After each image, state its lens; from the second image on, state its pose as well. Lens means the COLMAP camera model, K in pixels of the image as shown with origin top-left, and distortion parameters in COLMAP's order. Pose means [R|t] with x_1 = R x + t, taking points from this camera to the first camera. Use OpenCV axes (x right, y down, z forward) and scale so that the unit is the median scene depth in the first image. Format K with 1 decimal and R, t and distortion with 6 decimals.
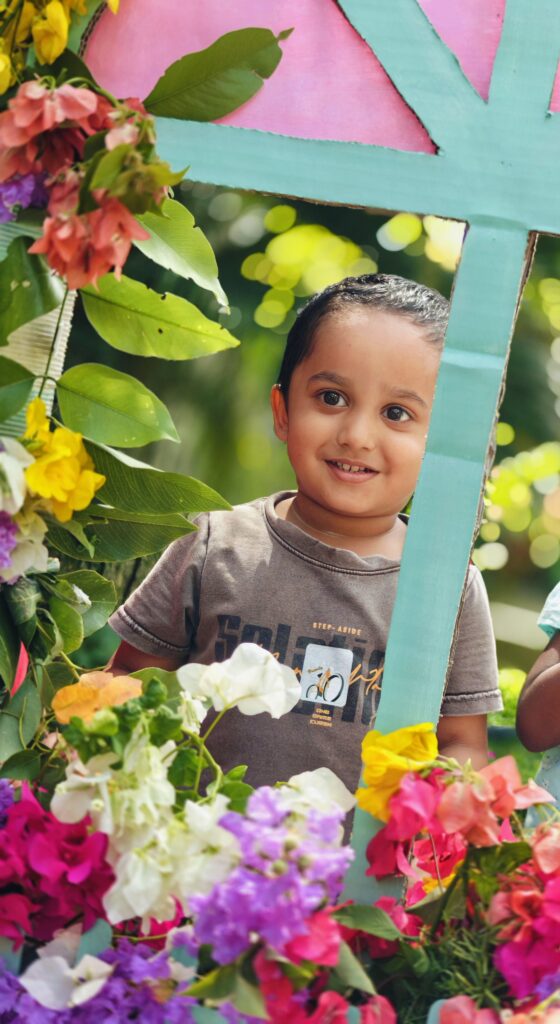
lens RADIAL K [[1442.0, 0, 382.2], [0, 1442.0, 511.0], [0, 0, 1]] dist [-0.023752, -0.099510]
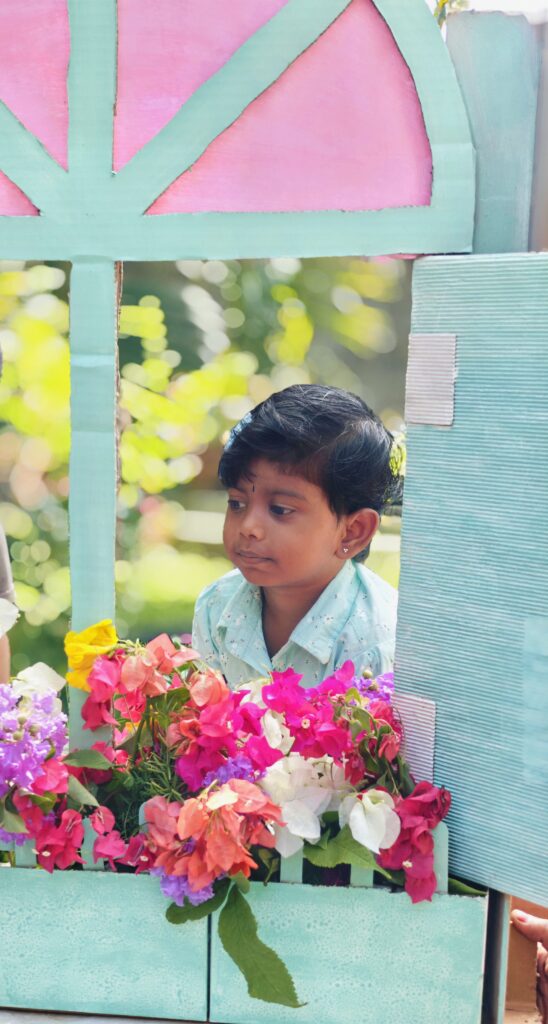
lens RADIAL K [[1401.0, 0, 184.2], [0, 1401.0, 525.6], [0, 0, 1]] dist [-0.014051, -0.061791]
pose [[0.983387, -0.177779, 0.036665, 0.077503], [0.172834, 0.978764, 0.110223, -0.088867], [-0.055481, -0.102055, 0.993230, -0.399914]]
